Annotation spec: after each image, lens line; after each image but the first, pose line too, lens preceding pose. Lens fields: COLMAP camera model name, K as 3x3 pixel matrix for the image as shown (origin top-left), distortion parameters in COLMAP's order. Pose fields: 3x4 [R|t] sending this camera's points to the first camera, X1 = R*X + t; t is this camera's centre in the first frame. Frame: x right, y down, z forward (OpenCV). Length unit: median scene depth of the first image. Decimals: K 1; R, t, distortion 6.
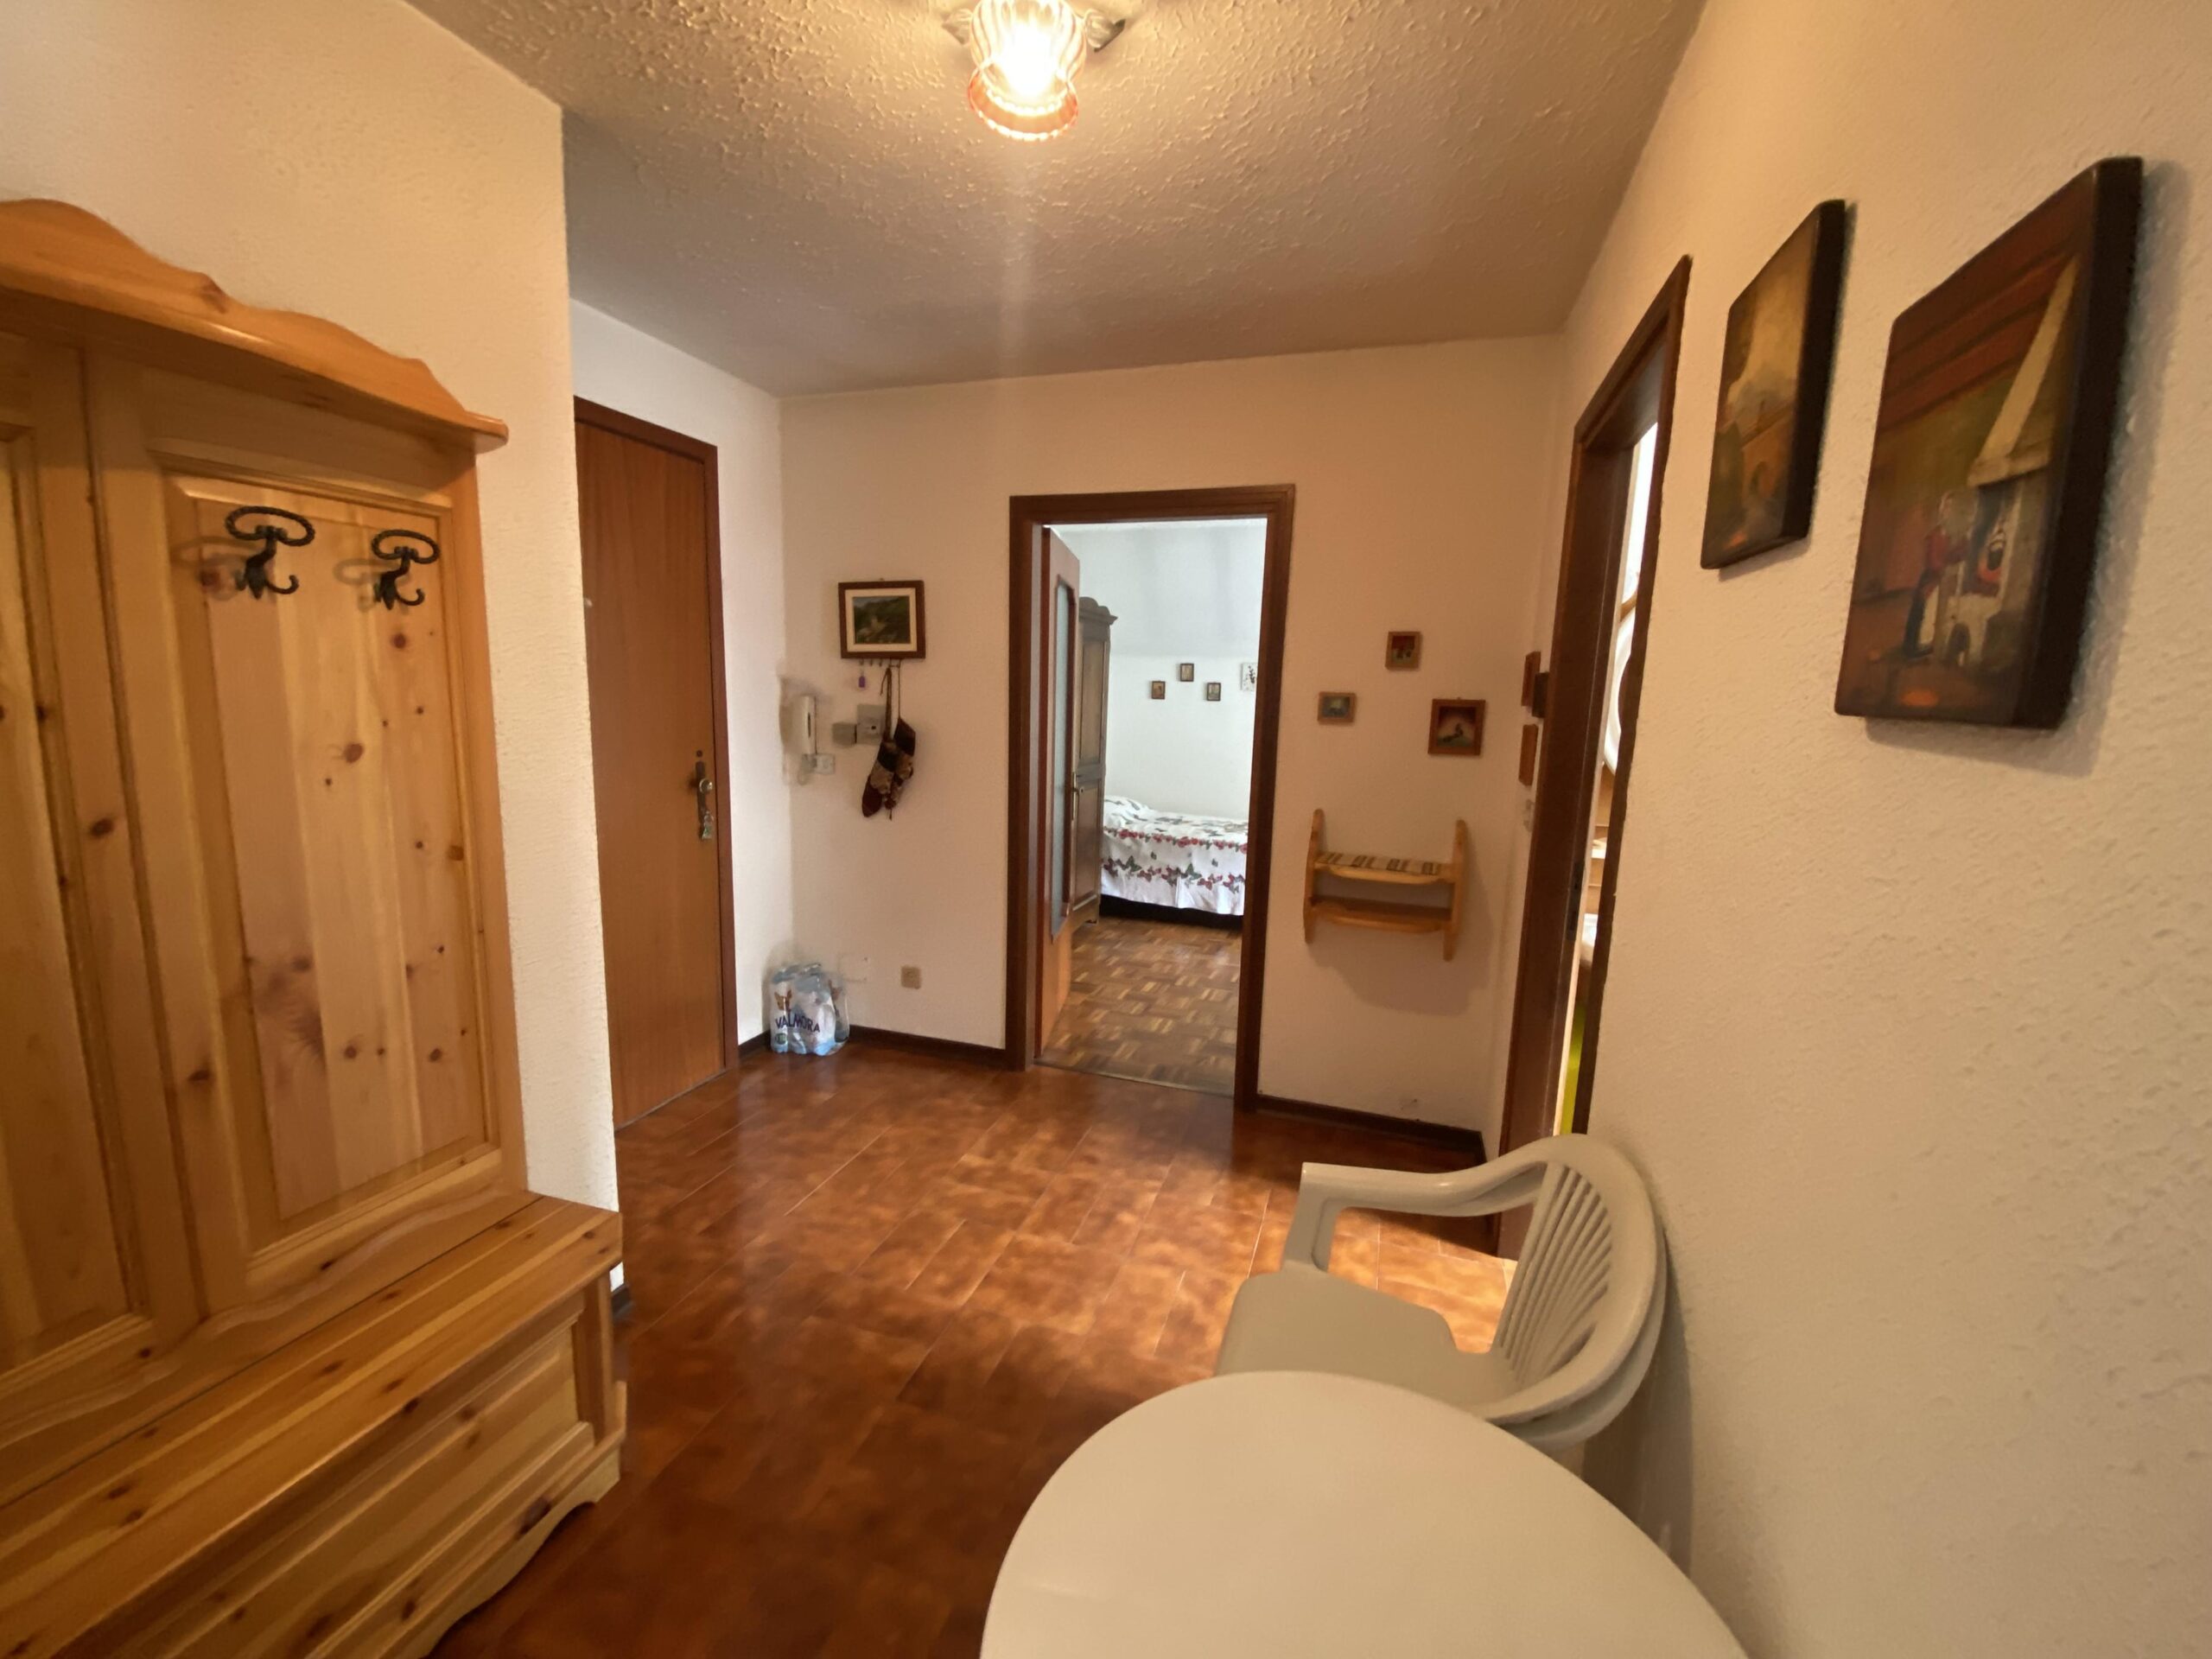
lens RADIAL K [[892.2, 0, 1106.0], [0, 892.2, 829.5], [0, 0, 1]] dist [0.037940, -0.028173]
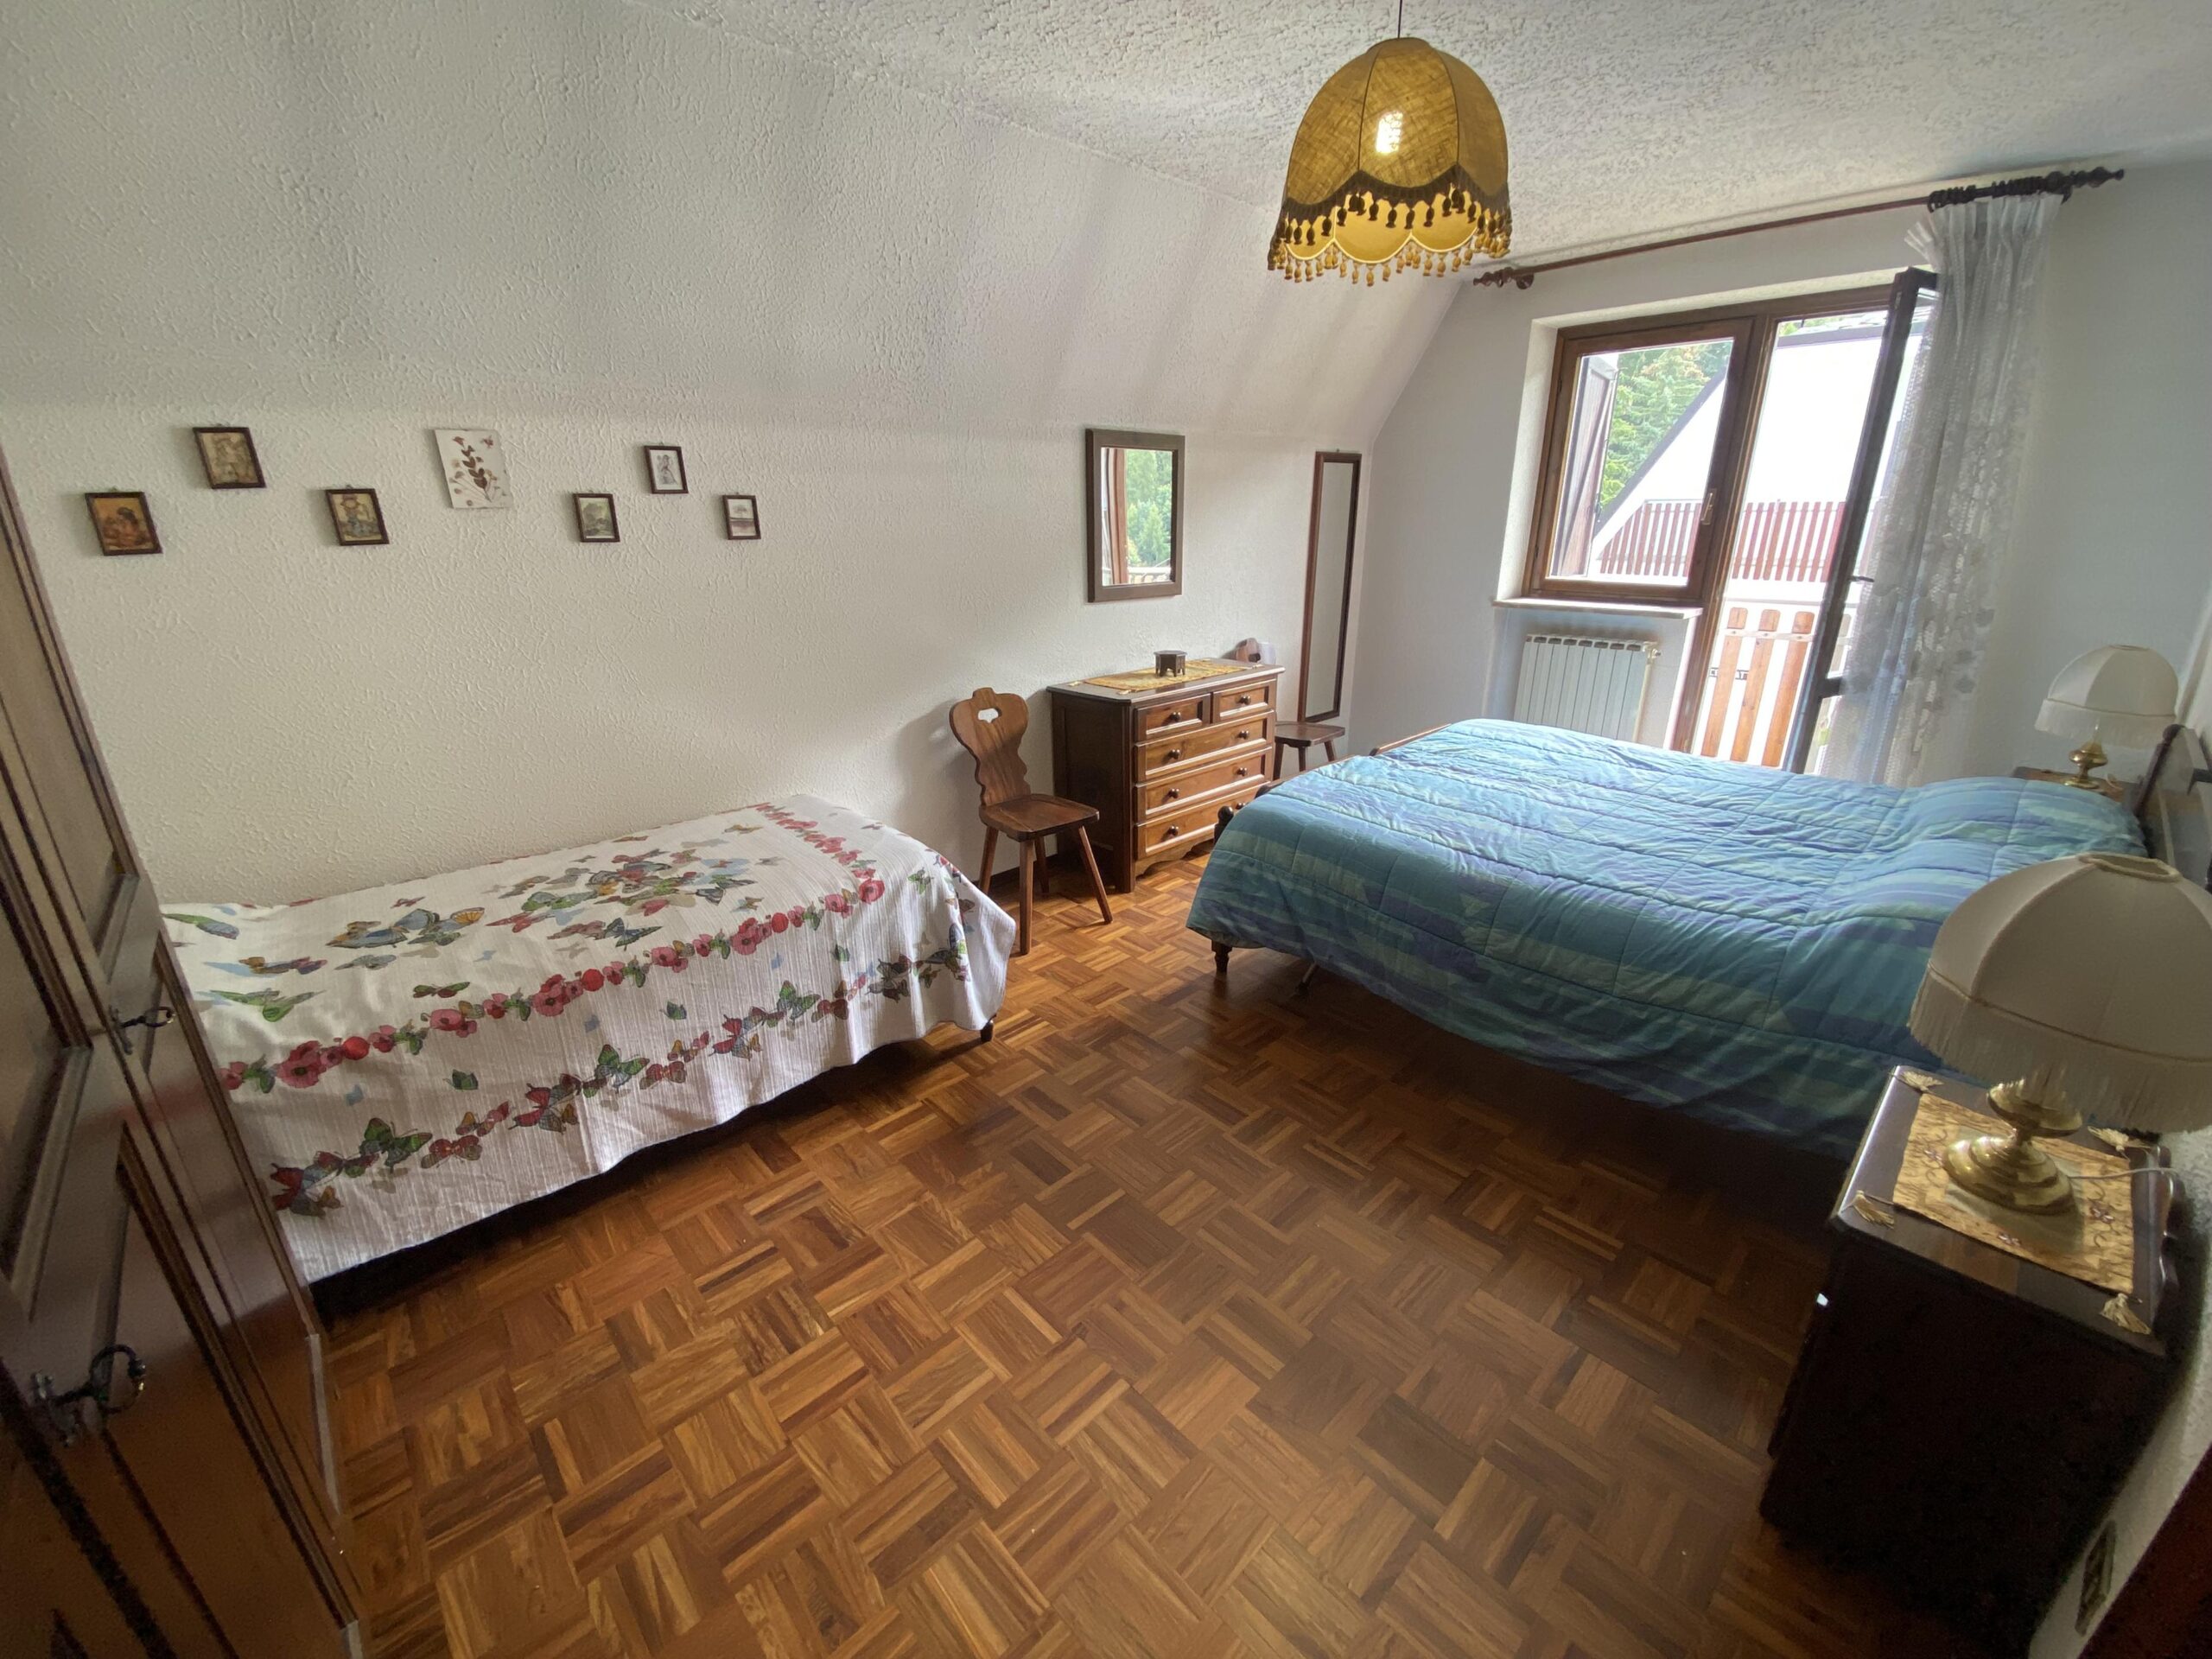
lens RADIAL K [[892.2, 0, 1106.0], [0, 892.2, 829.5], [0, 0, 1]] dist [0.037940, -0.028173]
pose [[0.480547, -0.327910, 0.813357, -0.065702], [0.159806, 0.944678, 0.286436, -0.106770], [-0.862285, -0.007666, 0.506364, 0.654304]]
